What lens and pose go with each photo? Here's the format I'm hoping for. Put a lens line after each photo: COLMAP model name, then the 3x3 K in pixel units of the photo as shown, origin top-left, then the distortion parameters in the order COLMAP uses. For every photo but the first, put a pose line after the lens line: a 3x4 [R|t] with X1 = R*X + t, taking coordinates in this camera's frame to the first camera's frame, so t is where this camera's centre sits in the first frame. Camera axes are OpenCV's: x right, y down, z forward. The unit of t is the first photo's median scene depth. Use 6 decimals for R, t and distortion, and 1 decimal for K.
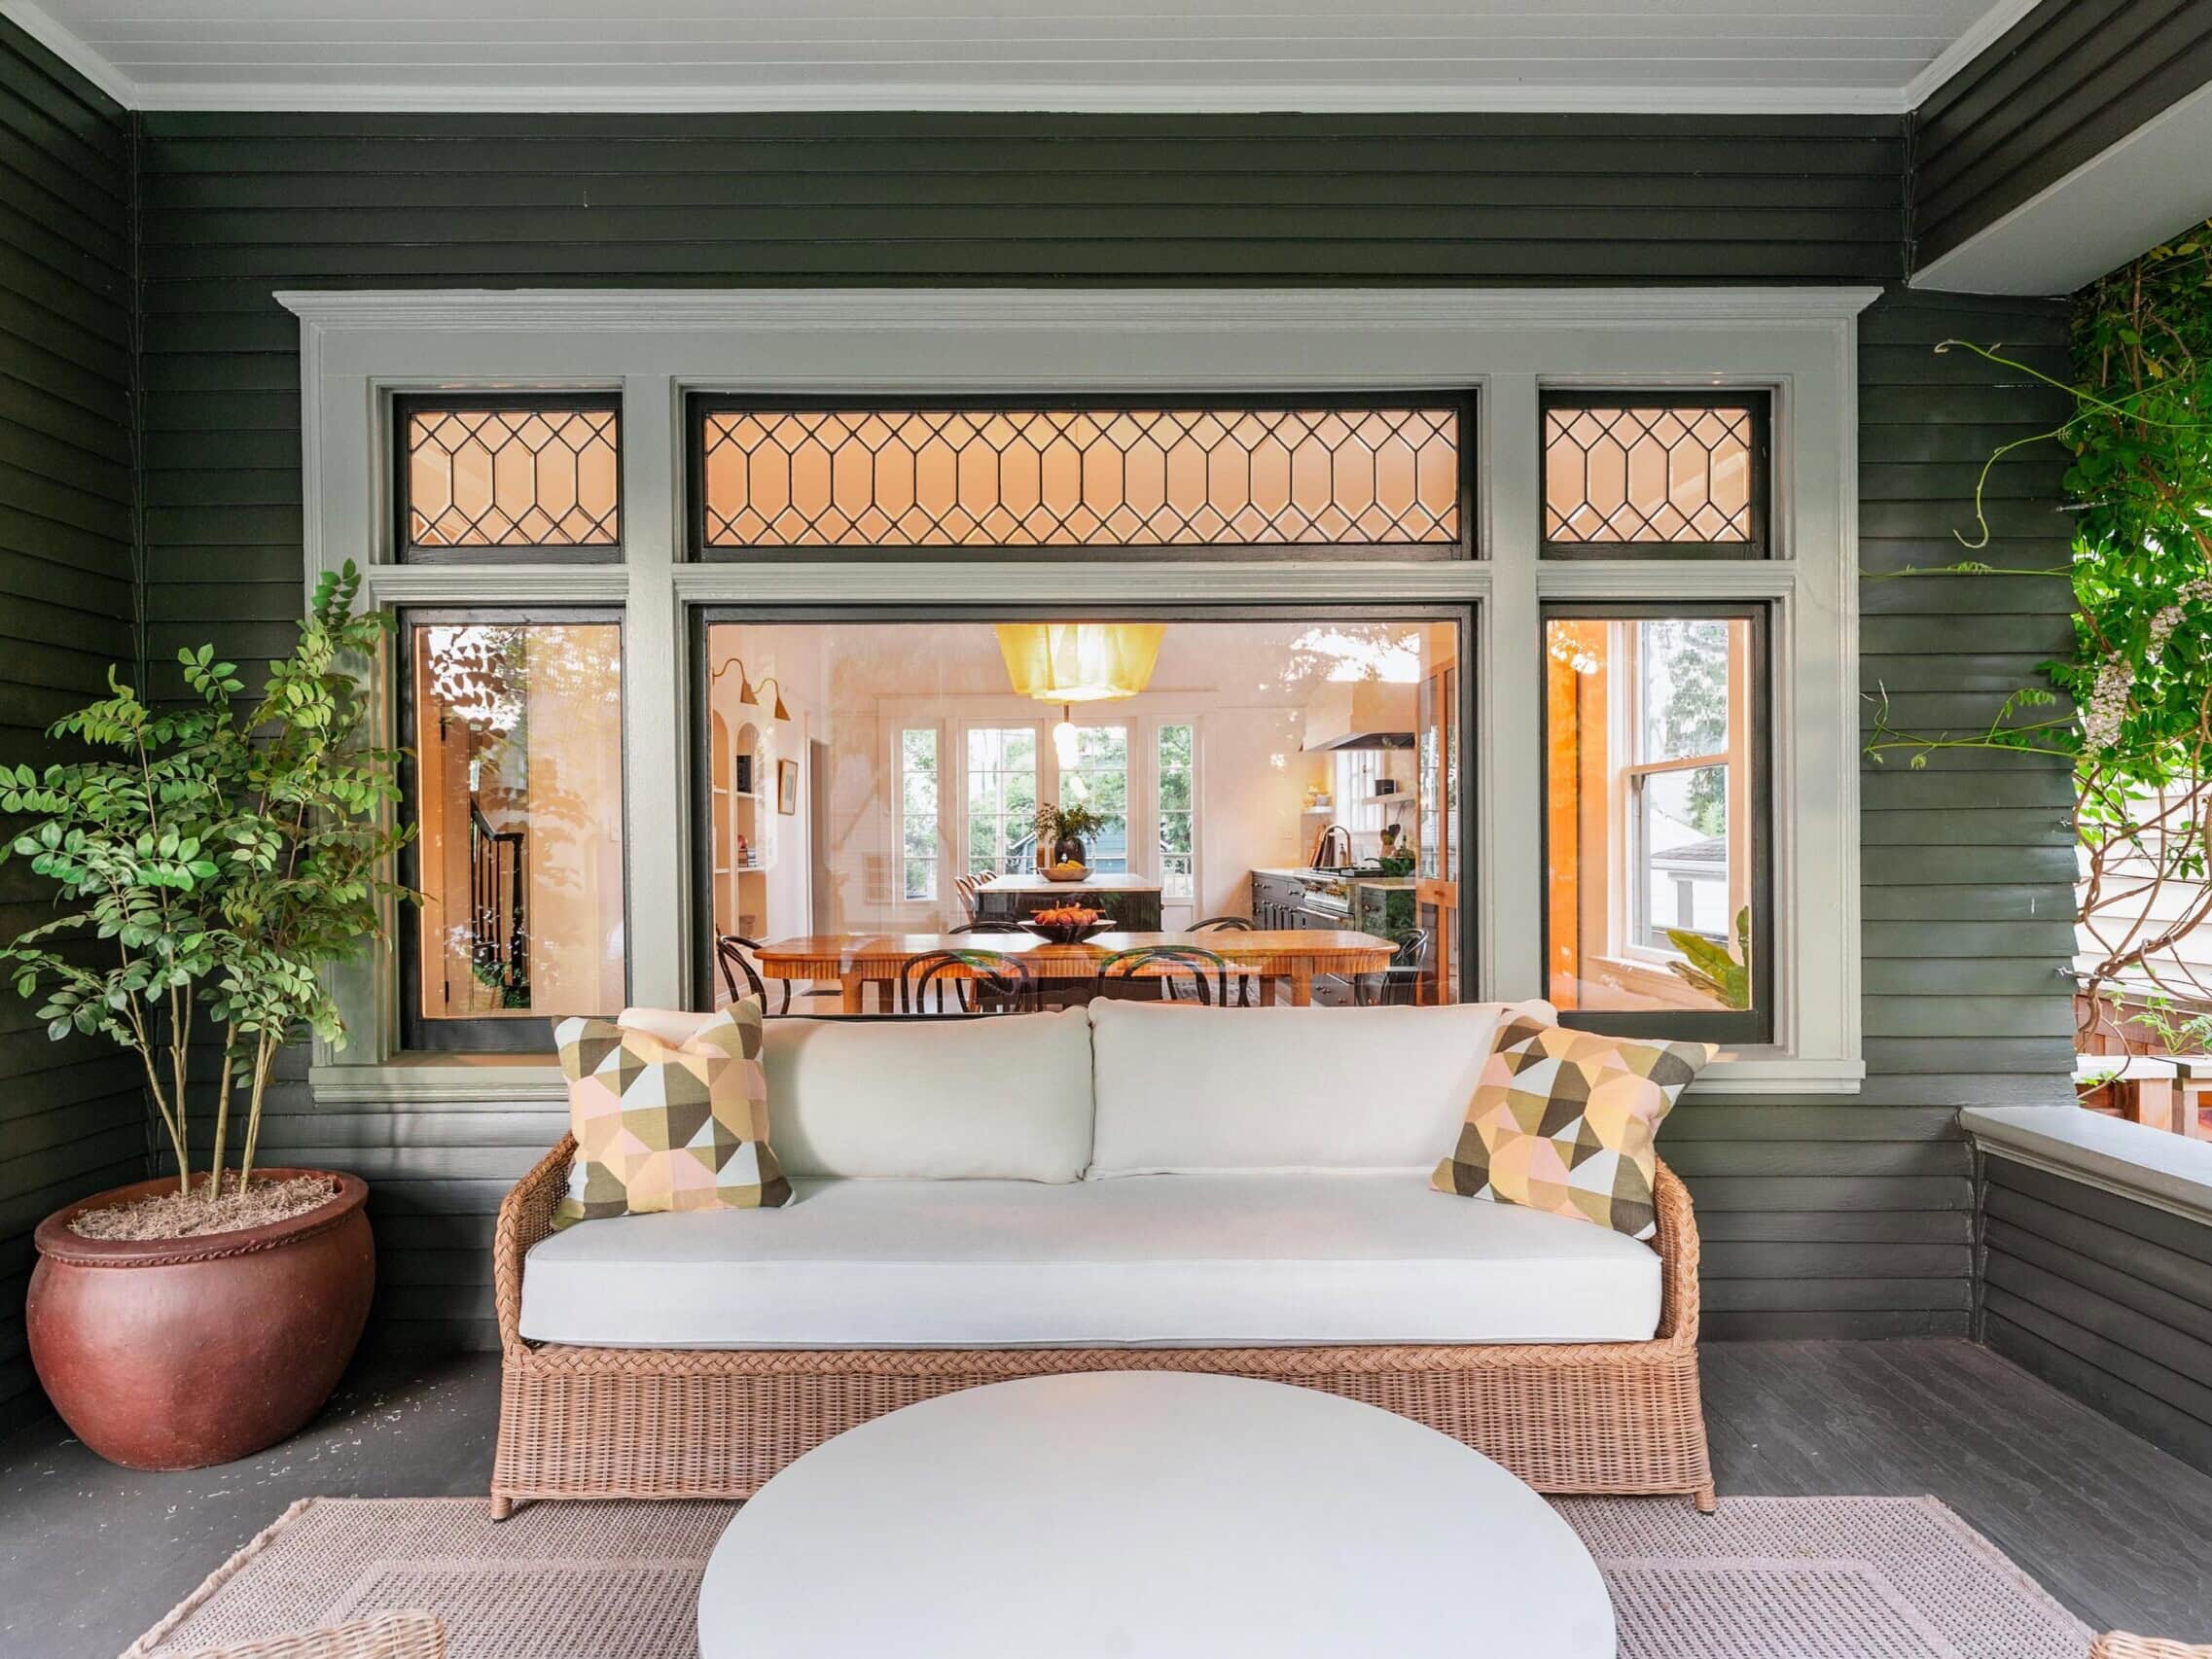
lens RADIAL K [[1174.0, 0, 1116.4], [0, 1174.0, 860.0], [0, 0, 1]] dist [-0.011190, 0.025531]
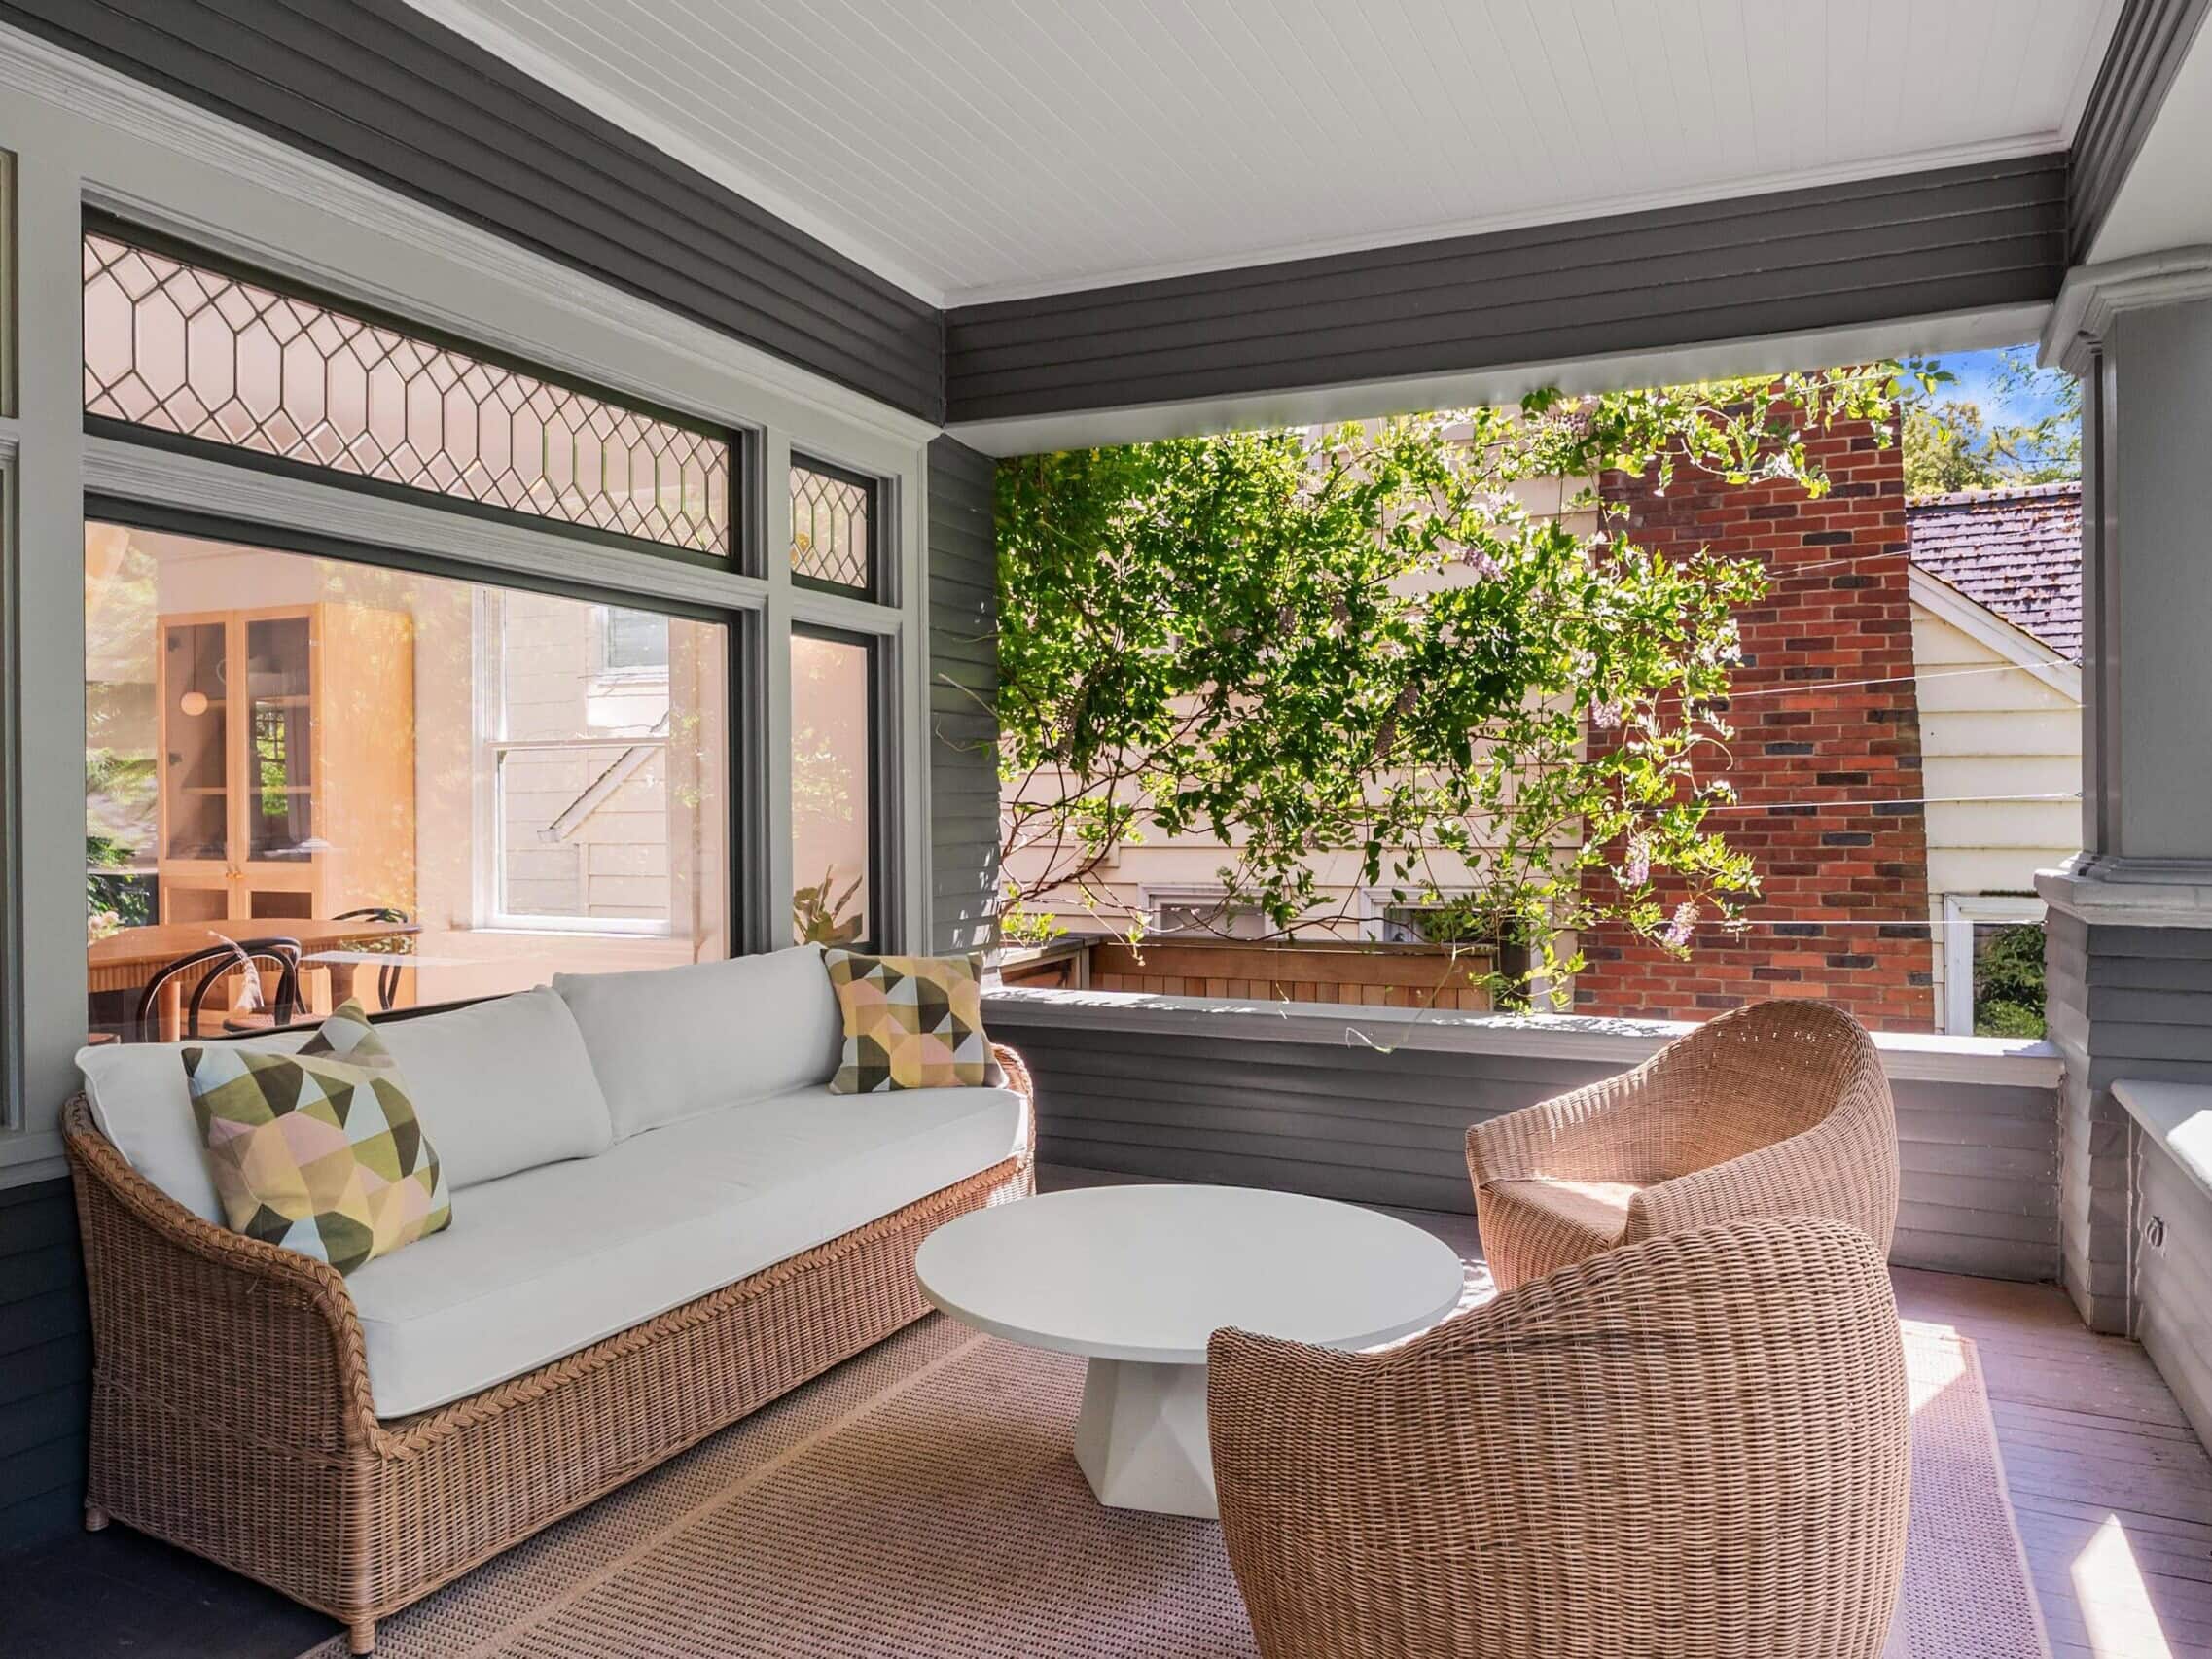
lens RADIAL K [[1592.7, 0, 1103.5], [0, 1592.7, 822.1], [0, 0, 1]] dist [-0.005299, -0.000180]
pose [[0.437180, 0.002447, 0.899371, -0.934551], [0.012108, 0.999890, -0.008606, 0.005066], [-0.899292, 0.014652, 0.437102, -0.005725]]
